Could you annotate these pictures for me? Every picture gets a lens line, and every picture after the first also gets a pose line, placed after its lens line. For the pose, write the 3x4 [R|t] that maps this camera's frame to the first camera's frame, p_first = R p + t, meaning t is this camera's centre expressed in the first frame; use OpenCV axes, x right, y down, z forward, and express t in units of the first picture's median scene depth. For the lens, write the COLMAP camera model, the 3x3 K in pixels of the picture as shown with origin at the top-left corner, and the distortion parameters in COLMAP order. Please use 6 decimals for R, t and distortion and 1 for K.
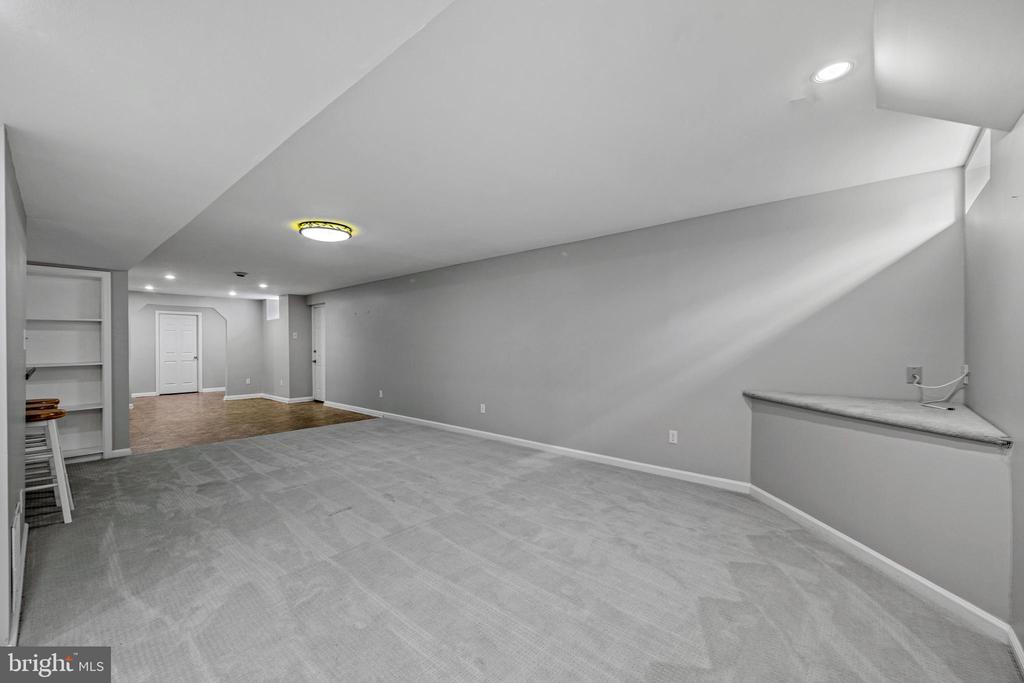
lens RADIAL K [[414.5, 0, 514.8], [0, 414.5, 343.1], [0, 0, 1]] dist [-0.000912, 0.000362]
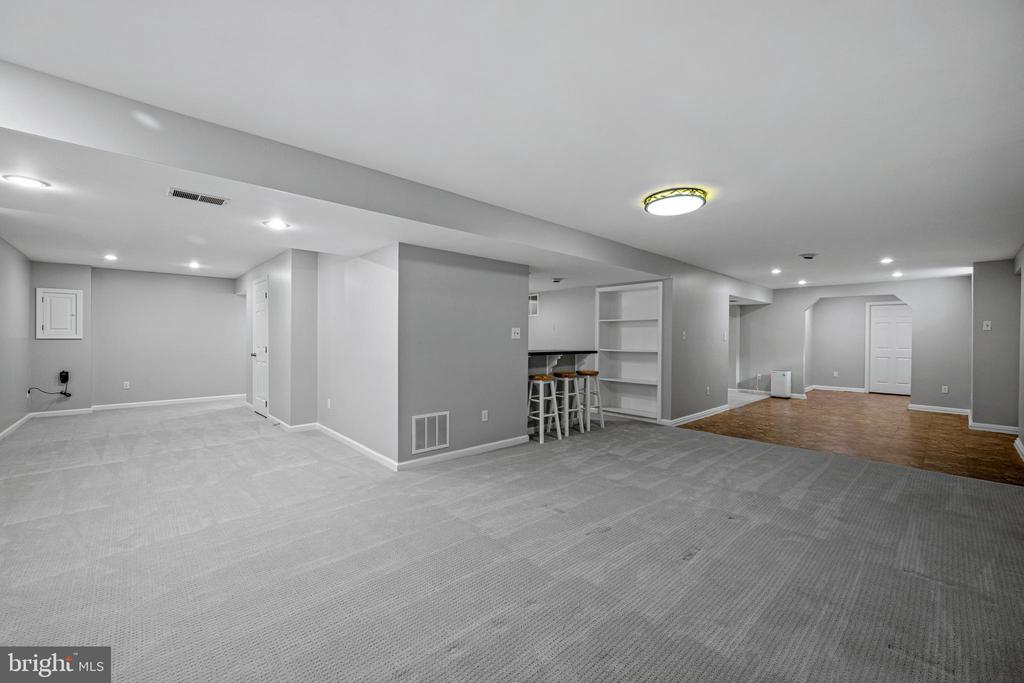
lens RADIAL K [[414.5, 0, 510.4], [0, 414.5, 341.0], [0, 0, 1]] dist [-0.000912, 0.000362]
pose [[-0.118031, 0.012590, -0.992930, 0.458116], [-0.004794, 0.999901, 0.013249, 0.001180], [0.992998, 0.006324, -0.117959, 0.848643]]
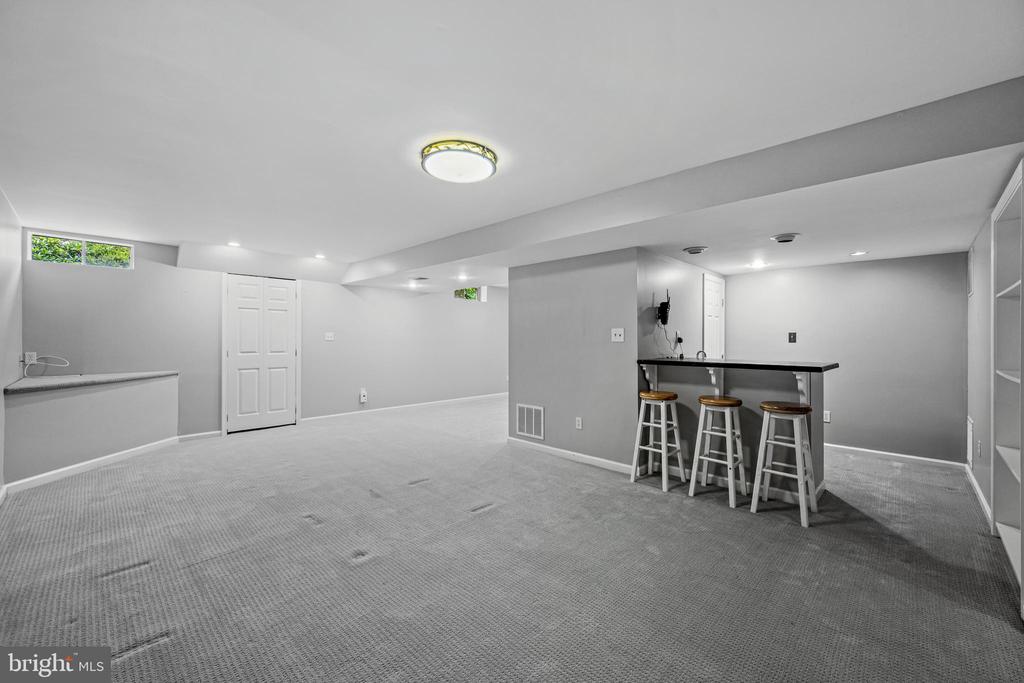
lens RADIAL K [[414.5, 0, 515.1], [0, 414.5, 337.3], [0, 0, 1]] dist [-0.000912, 0.000362]
pose [[-0.998567, 0.003675, 0.053396, -0.522090], [0.003509, 0.999989, -0.003216, 0.002700], [-0.053407, -0.003024, -0.998568, 1.700535]]
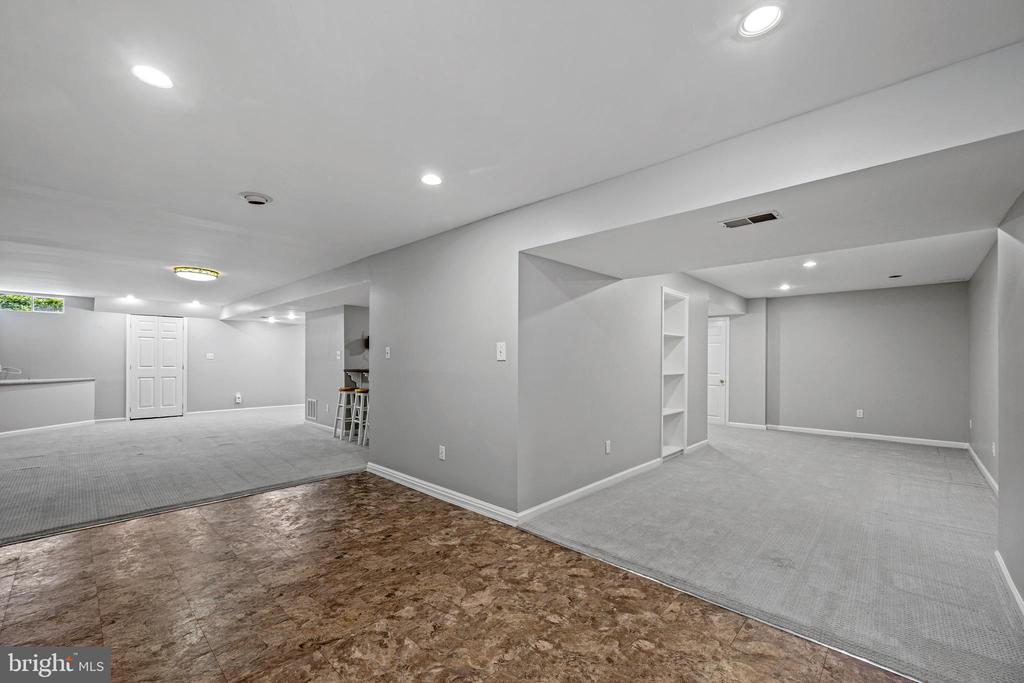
lens RADIAL K [[414.5, 0, 505.1], [0, 414.5, 359.3], [0, 0, 1]] dist [-0.000912, 0.000362]
pose [[-0.998838, 0.001743, 0.048166, -1.439636], [0.001733, 0.999998, -0.000258, 0.012242], [-0.048166, -0.000174, -0.998839, 2.344515]]
